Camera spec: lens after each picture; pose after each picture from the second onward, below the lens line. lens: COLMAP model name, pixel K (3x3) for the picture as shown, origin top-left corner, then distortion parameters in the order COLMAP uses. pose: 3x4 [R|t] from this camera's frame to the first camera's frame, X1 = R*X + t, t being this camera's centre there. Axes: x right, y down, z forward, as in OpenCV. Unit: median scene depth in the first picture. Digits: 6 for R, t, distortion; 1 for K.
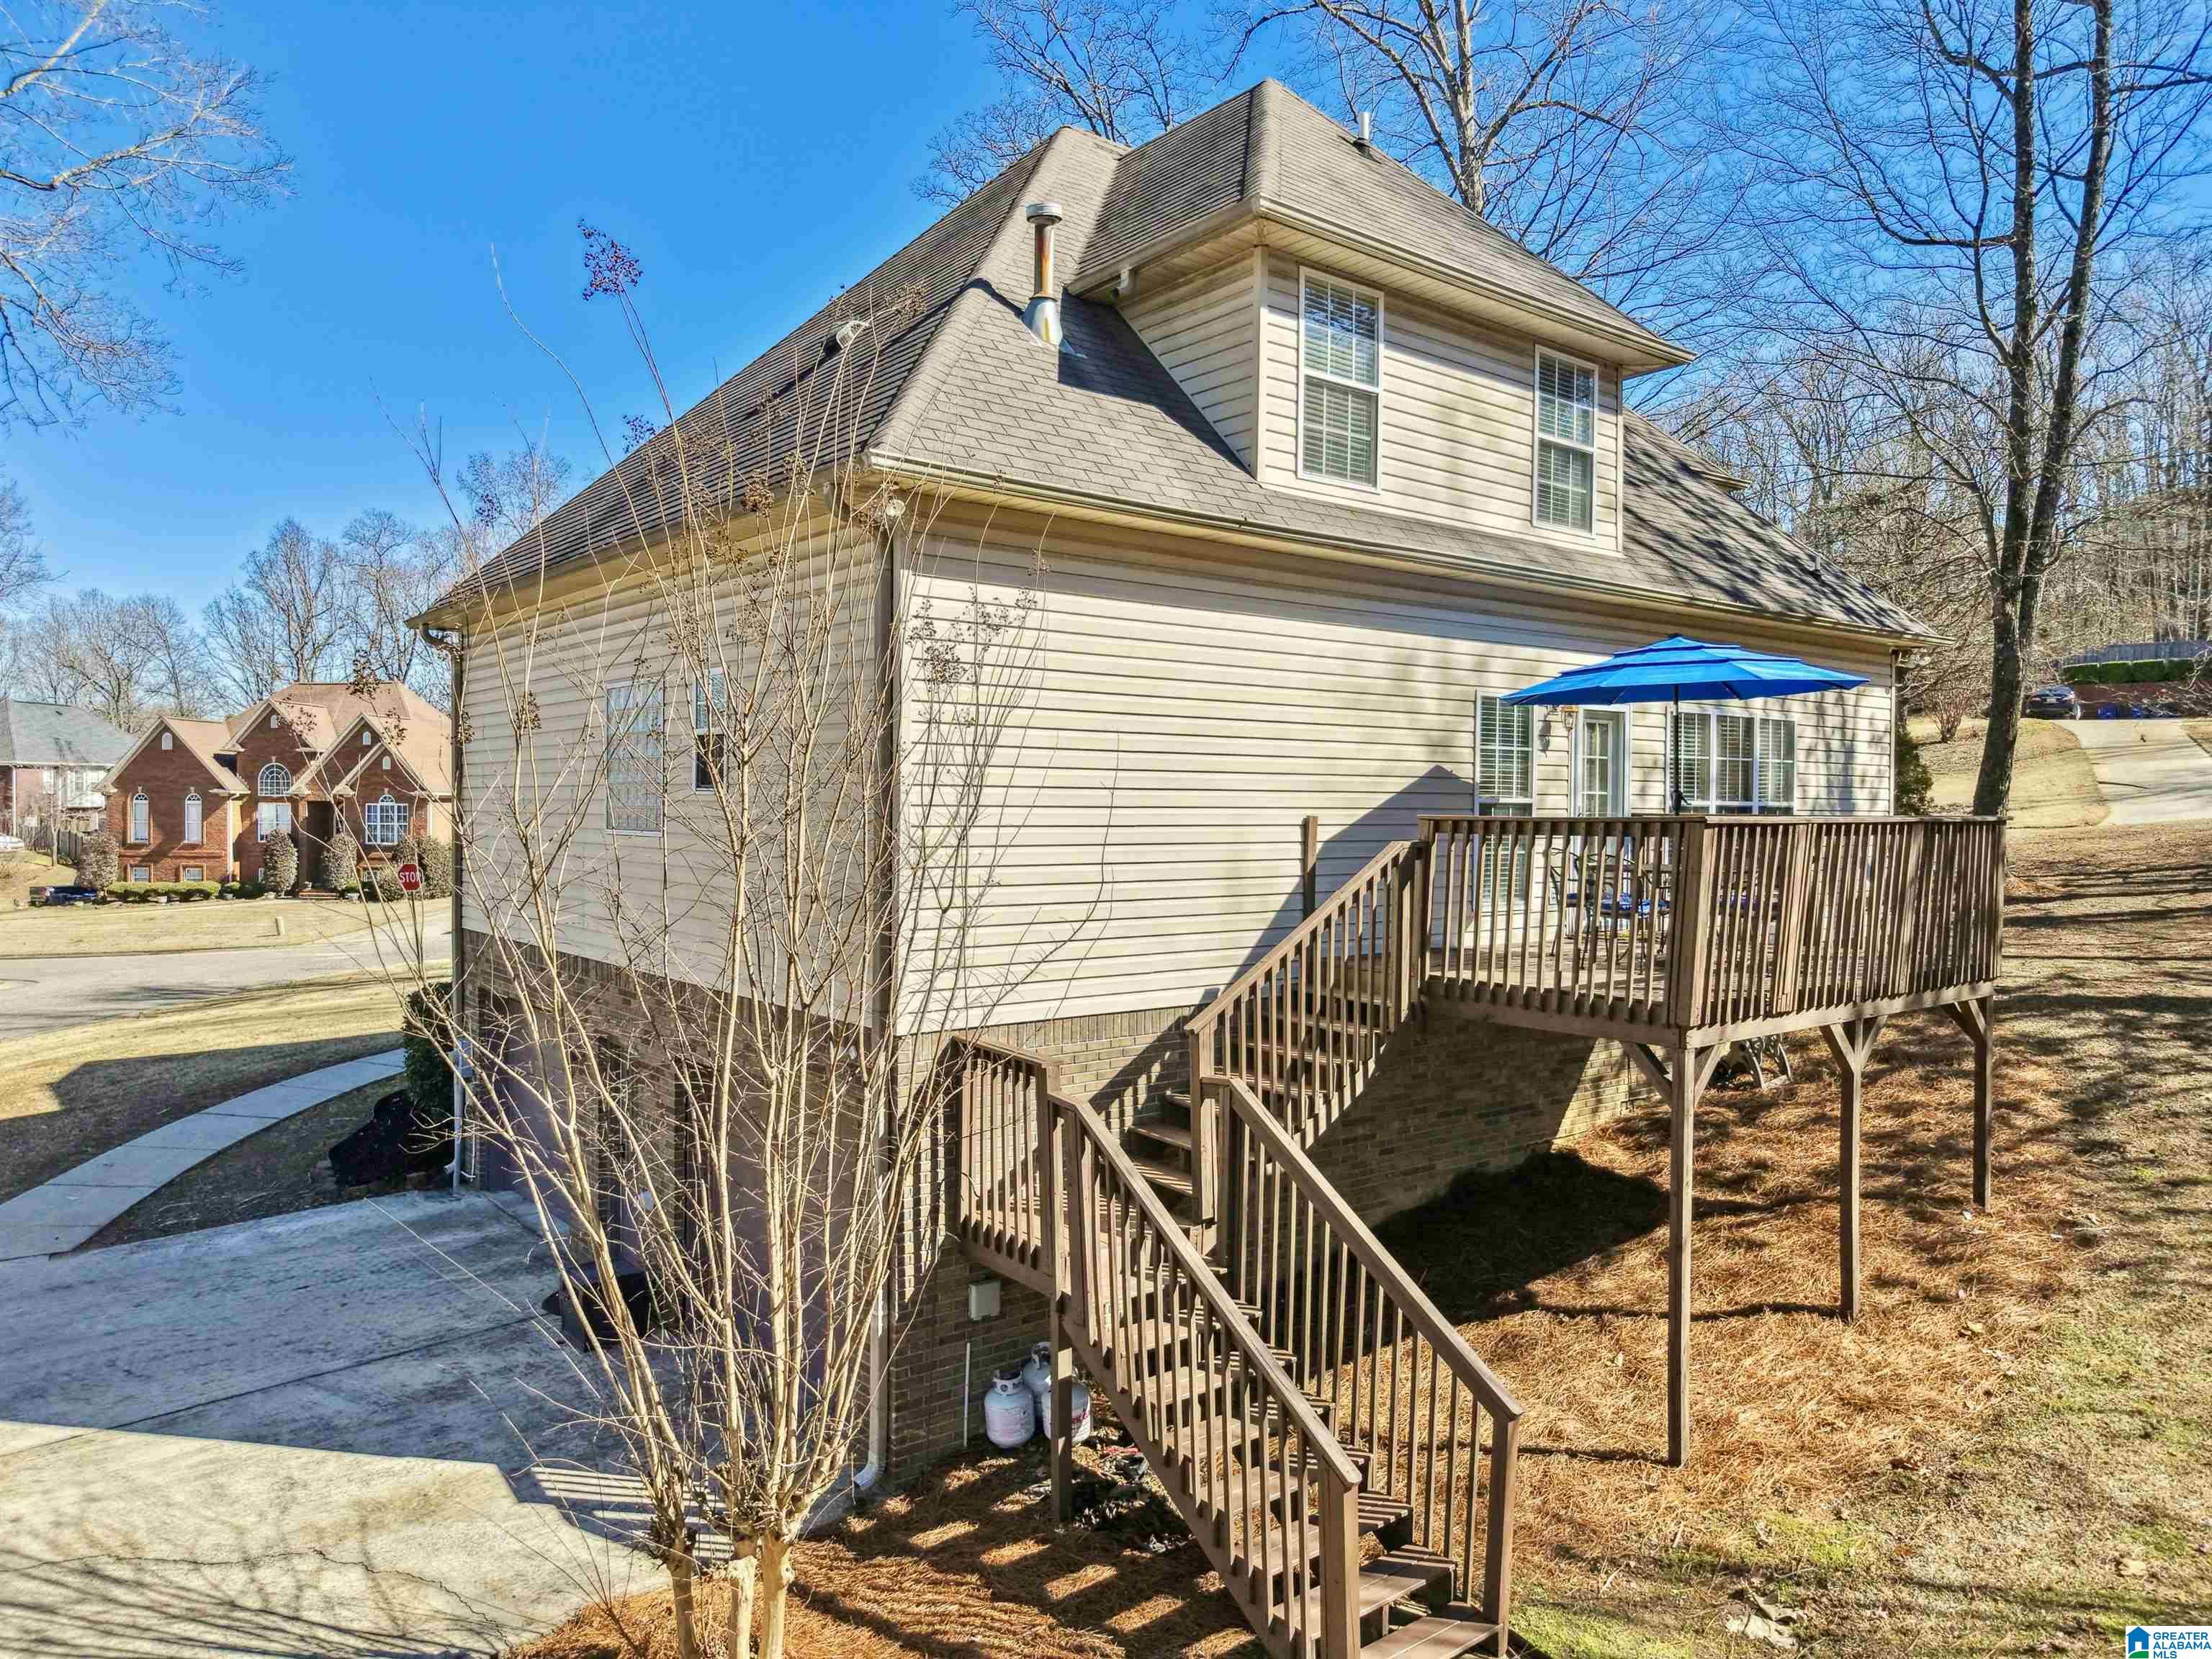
lens RADIAL K [[1513.3, 0, 1110.7], [0, 1513.3, 920.4], [0, 0, 1]] dist [0.001541, -0.000590]
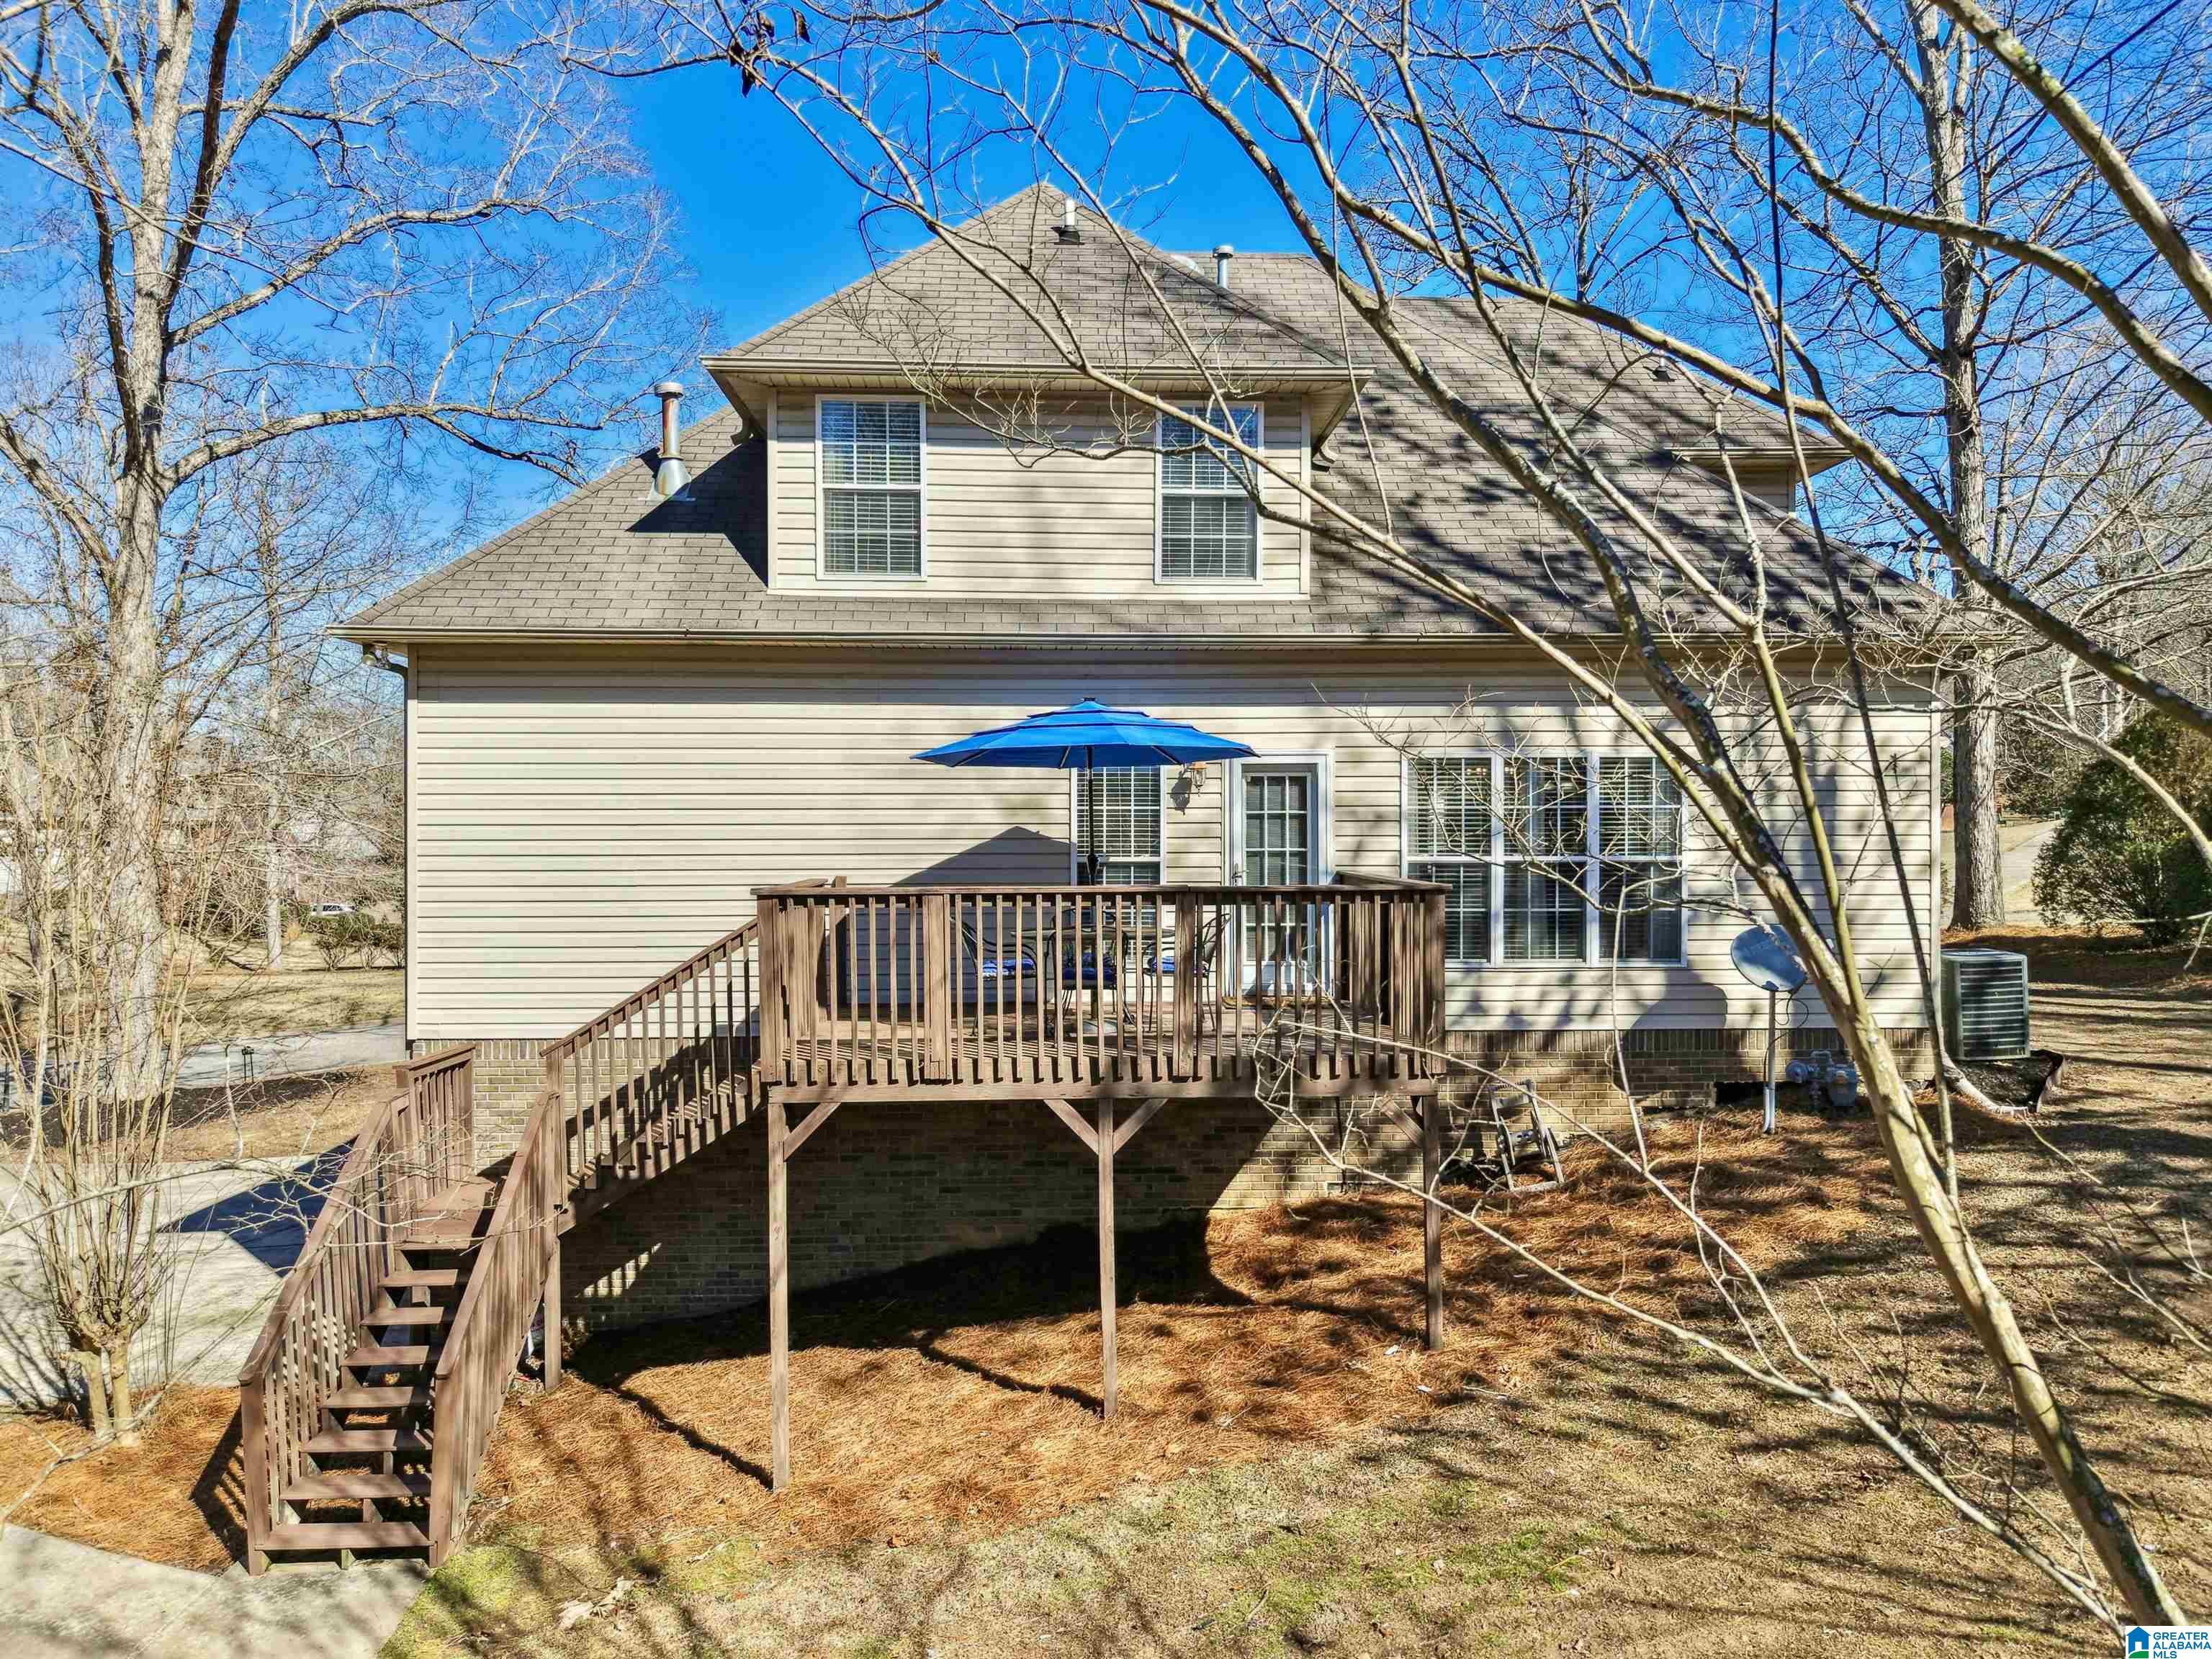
lens RADIAL K [[1513.3, 0, 1110.7], [0, 1513.3, 920.4], [0, 0, 1]] dist [0.001541, -0.000590]
pose [[0.814435, 0.024975, -0.579717, 0.923790], [-0.035252, 0.999357, -0.006471, -0.035799], [0.579183, 0.025707, 0.814792, 0.199119]]
